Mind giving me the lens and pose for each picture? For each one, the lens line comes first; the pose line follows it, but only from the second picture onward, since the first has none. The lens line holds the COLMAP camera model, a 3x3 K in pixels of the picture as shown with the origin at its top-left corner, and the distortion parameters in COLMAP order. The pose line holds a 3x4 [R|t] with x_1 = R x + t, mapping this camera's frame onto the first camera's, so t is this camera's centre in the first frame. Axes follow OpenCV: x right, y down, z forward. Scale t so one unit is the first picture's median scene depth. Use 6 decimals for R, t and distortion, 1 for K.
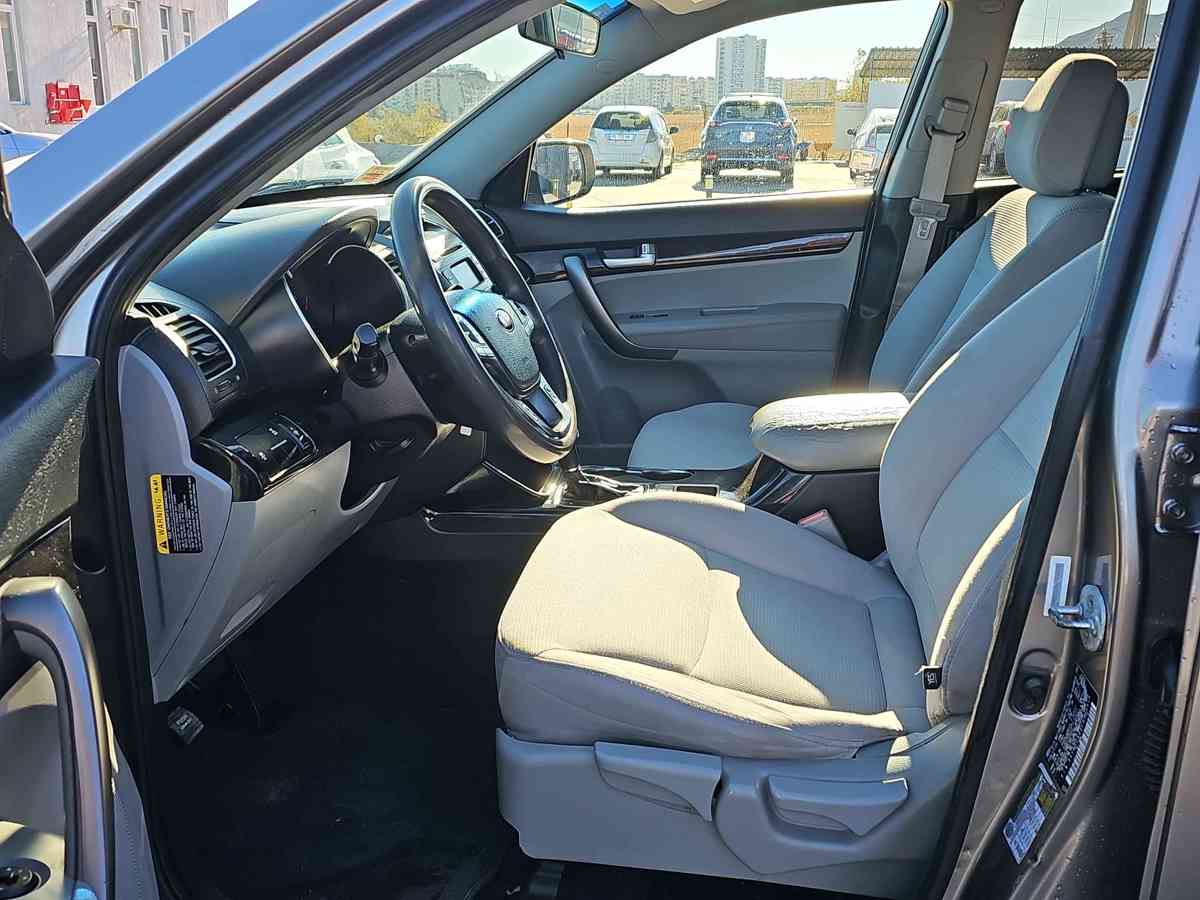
lens RADIAL K [[1126.9, 0, 600.2], [0, 1126.9, 423.0], [0, 0, 1]] dist [0.114204, -0.152650]
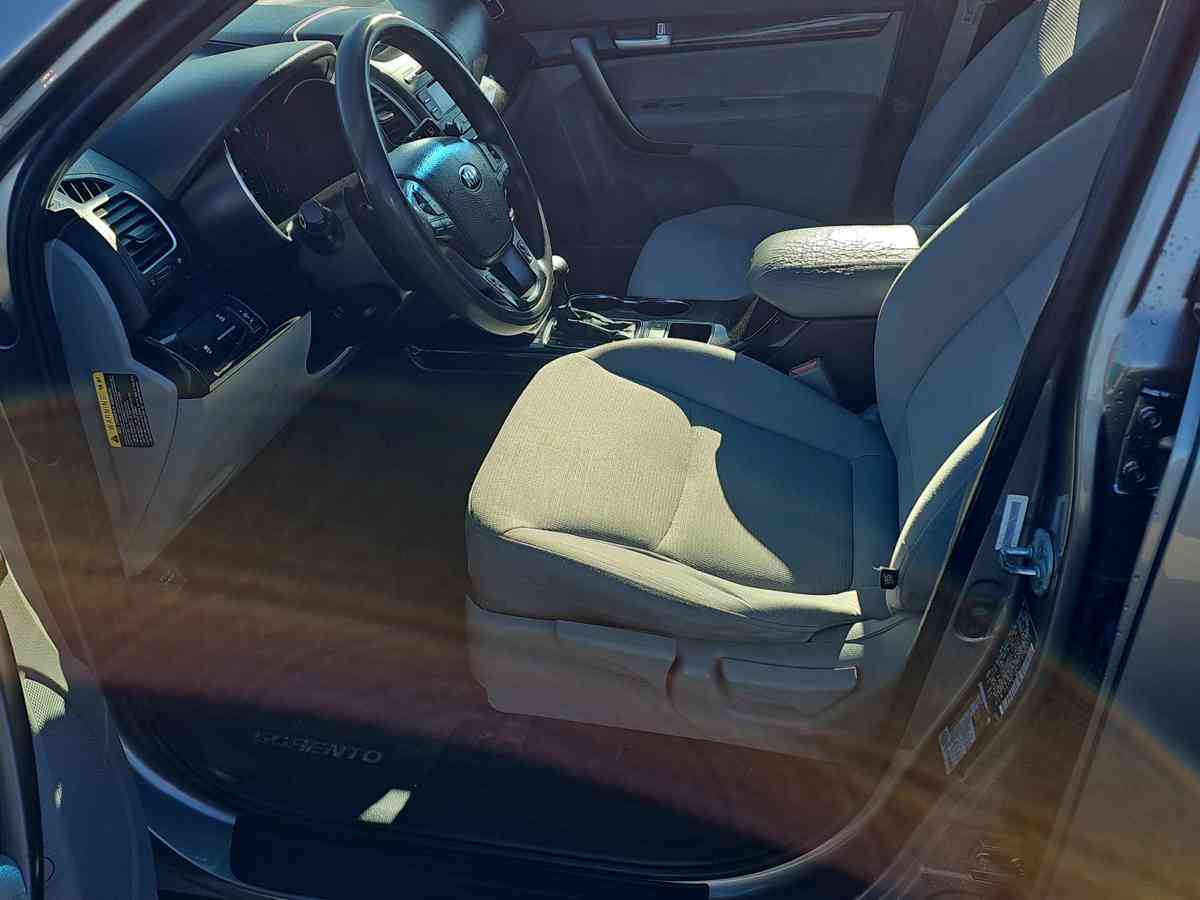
lens RADIAL K [[1126.9, 0, 600.2], [0, 1126.9, 423.0], [0, 0, 1]] dist [0.114204, -0.152650]
pose [[0.998577, 0.020441, -0.049247, 0.081561], [-0.007336, 0.967488, 0.252811, -0.149698], [0.052814, -0.252090, 0.966262, 0.059981]]
